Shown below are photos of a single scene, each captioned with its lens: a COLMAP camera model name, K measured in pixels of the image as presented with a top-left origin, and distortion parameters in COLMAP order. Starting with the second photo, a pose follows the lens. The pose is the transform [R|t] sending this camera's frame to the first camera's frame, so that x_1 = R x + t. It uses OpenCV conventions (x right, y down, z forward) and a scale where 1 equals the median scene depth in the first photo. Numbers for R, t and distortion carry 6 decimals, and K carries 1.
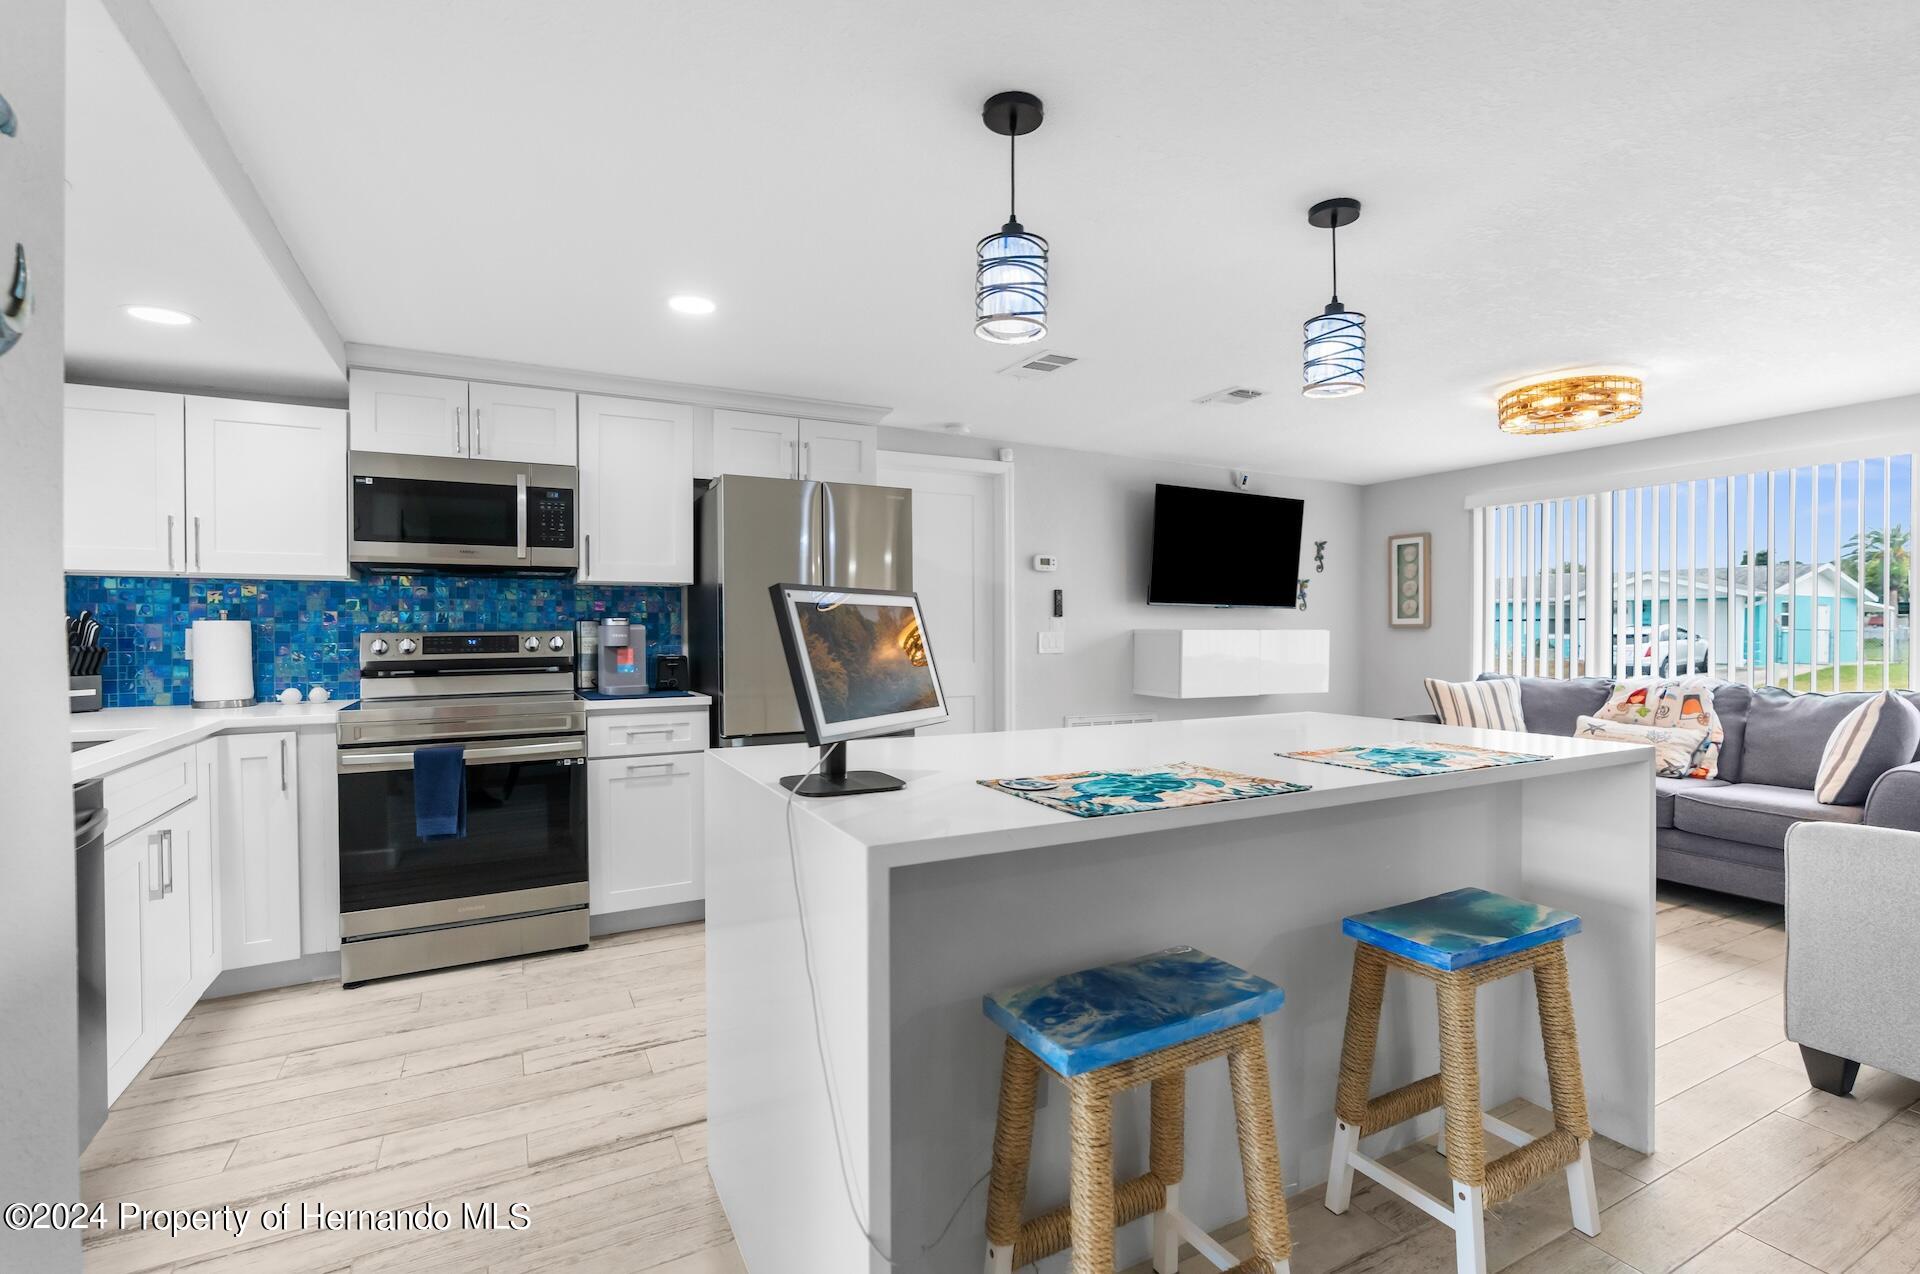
lens RADIAL K [[874.2, 0, 967.8], [0, 874.2, 635.3], [0, 0, 1]] dist [-0.003837, 0.000850]
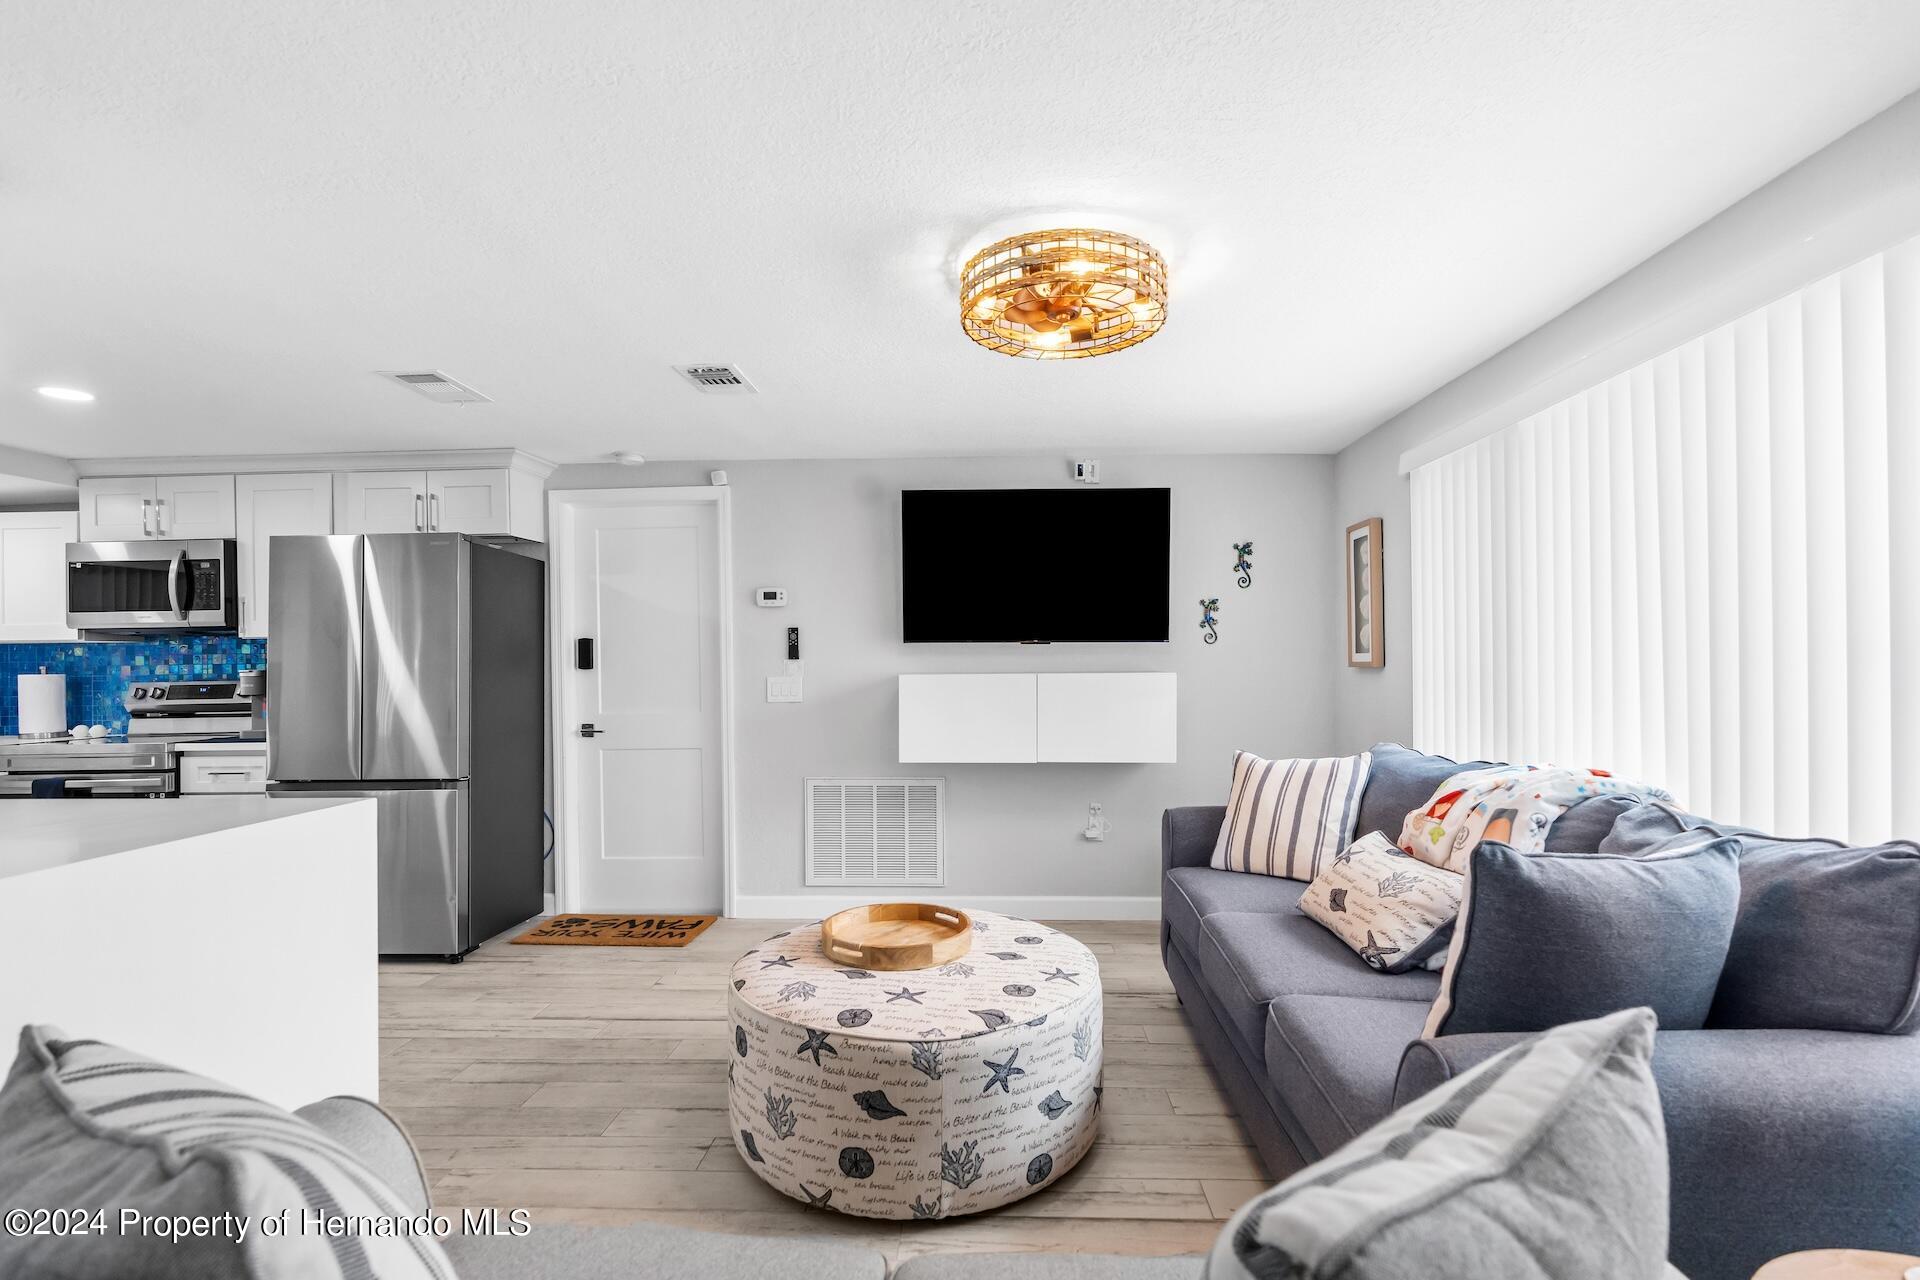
lens RADIAL K [[897.7, 0, 956.7], [0, 897.7, 657.1], [0, 0, 1]] dist [-0.002956, 0.001280]
pose [[0.860919, -0.010520, -0.508634, 0.831859], [0.005891, 0.999925, -0.010709, -0.015934], [0.508708, 0.006223, 0.860916, 0.401016]]
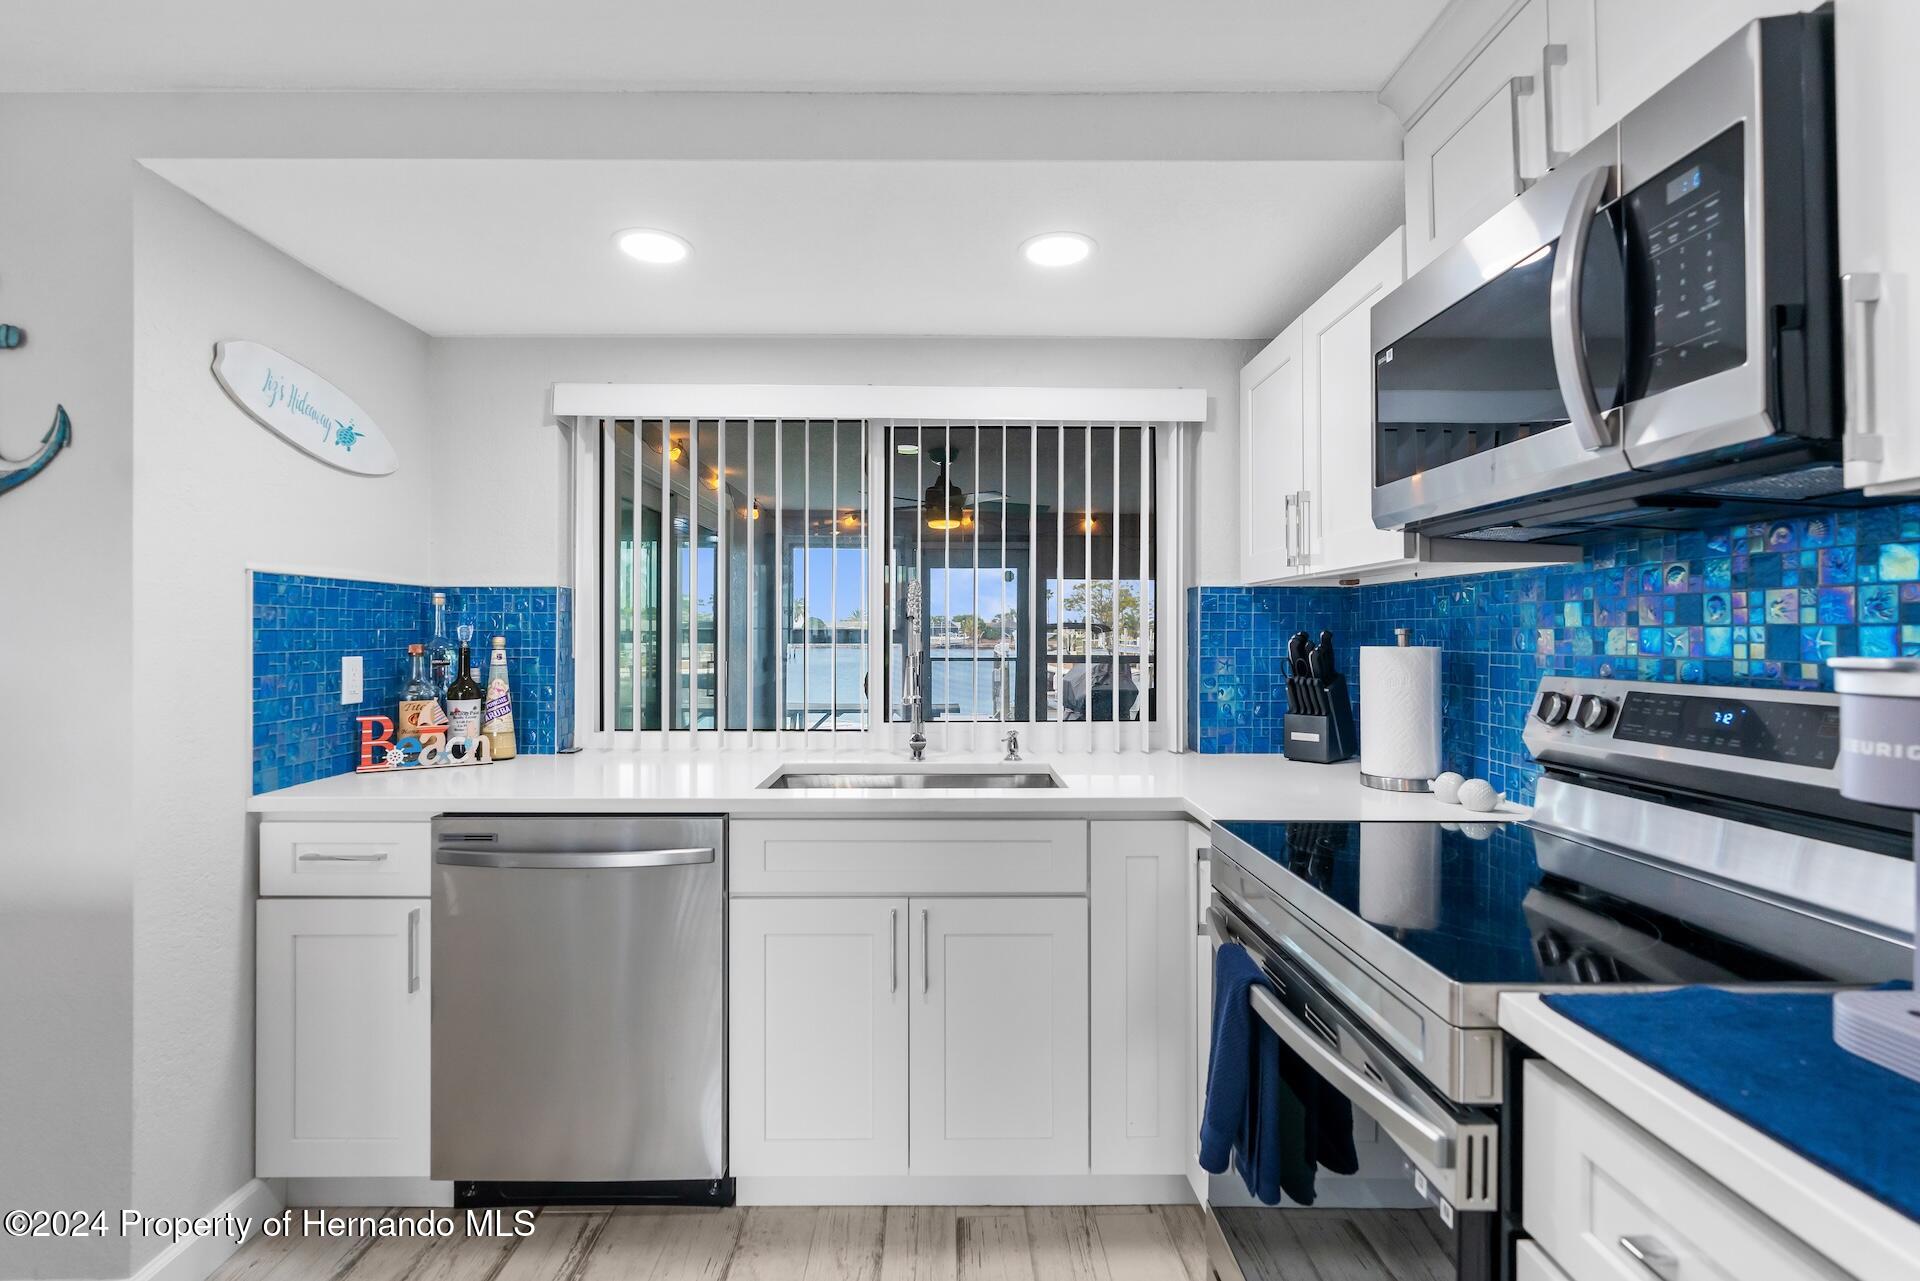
lens RADIAL K [[887.0, 0, 953.5], [0, 887.0, 628.9], [0, 0, 1]] dist [-0.009350, 0.000010]
pose [[-0.459630, -0.000672, -0.888110, -0.115689], [-0.005418, 0.999983, 0.002047, -0.022170], [0.888094, 0.005753, -0.459626, 0.773785]]
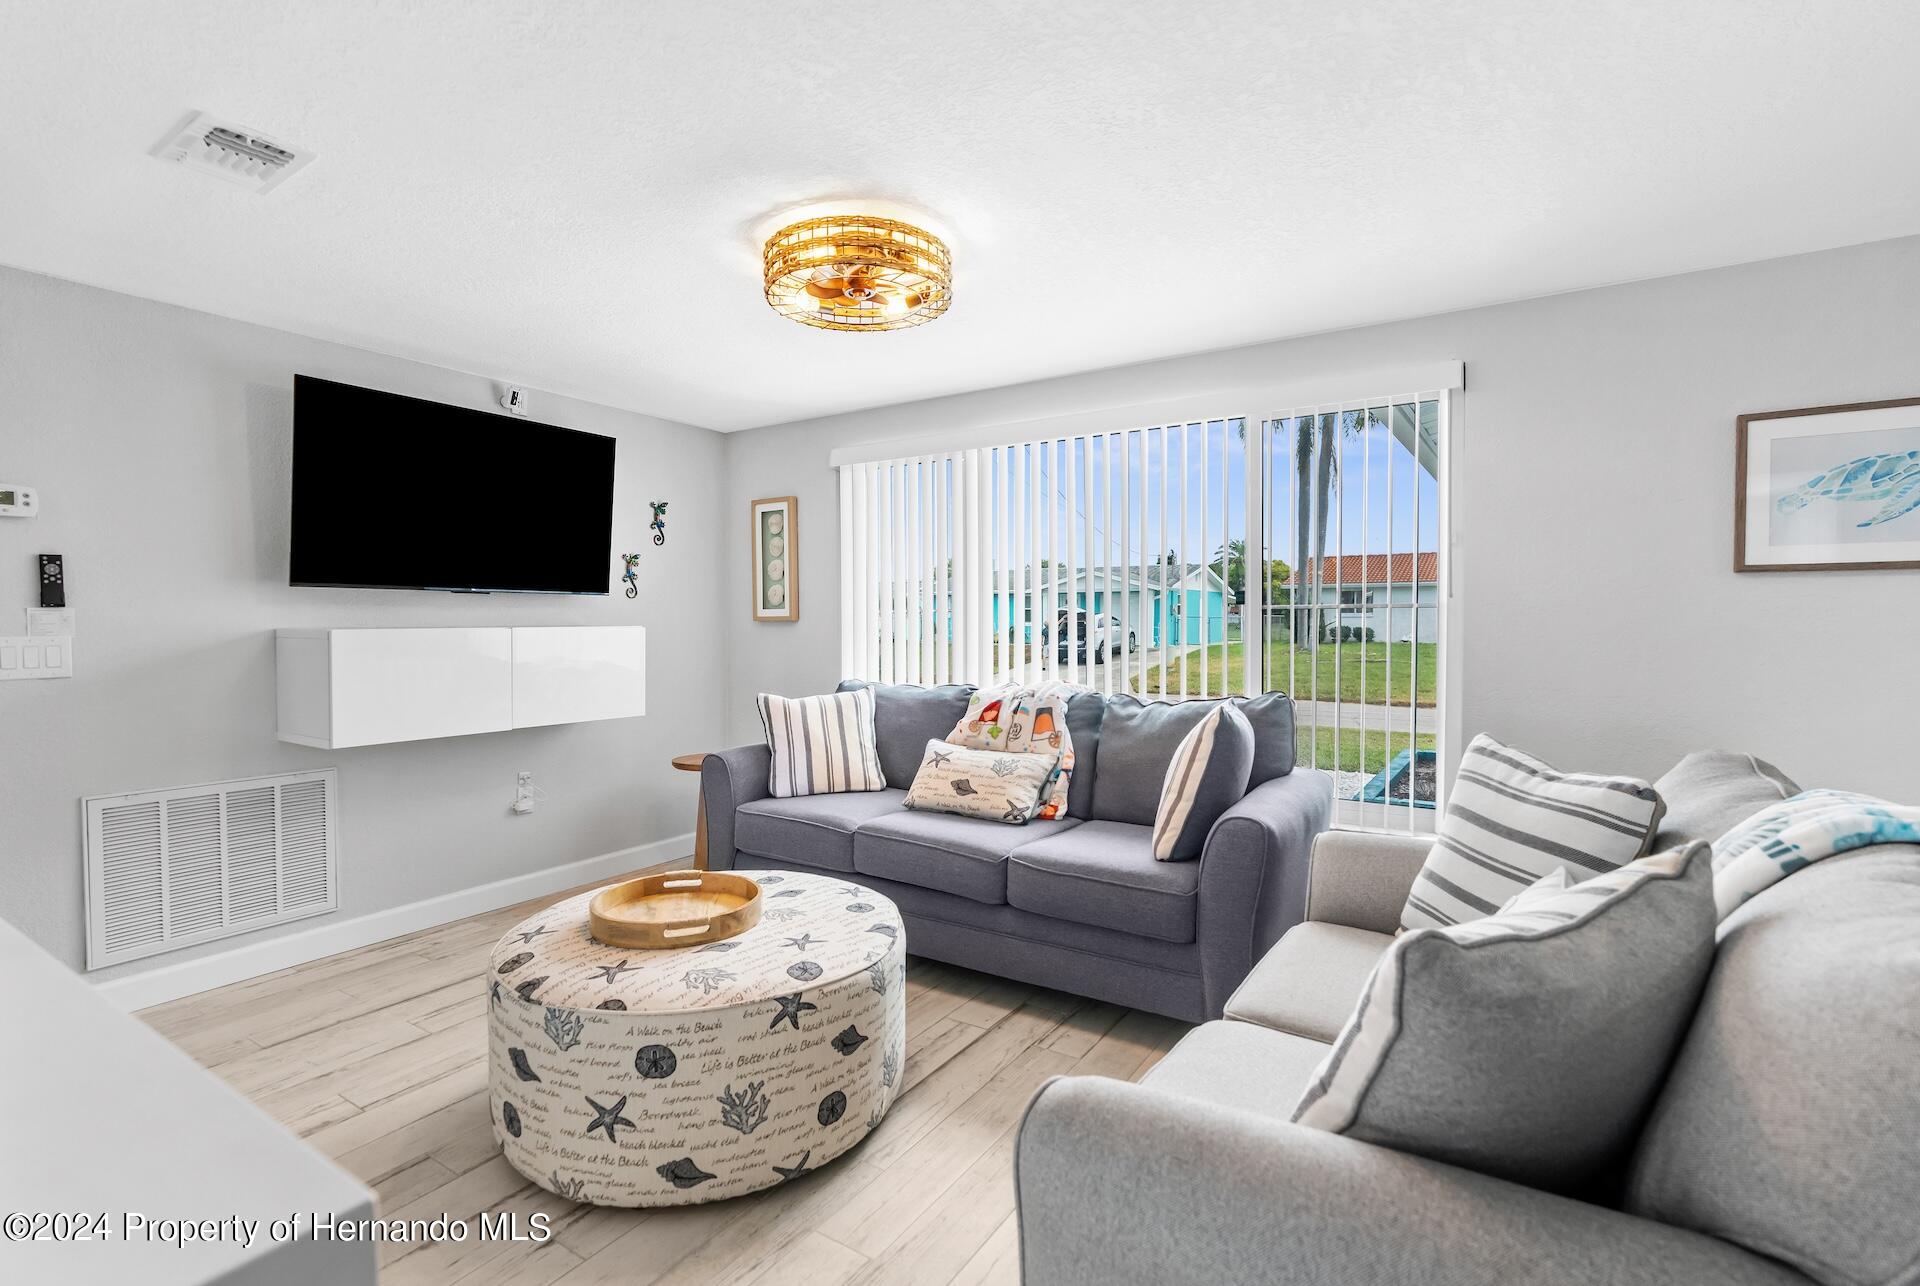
lens RADIAL K [[890.7, 0, 960.0], [0, 890.7, 643.0], [0, 0, 1]] dist [-0.002365, -0.000062]
pose [[0.874336, -0.018609, 0.484964, 0.384463], [0.008927, 0.999712, 0.022266, -0.008221], [-0.485239, -0.015139, 0.874251, 0.346902]]
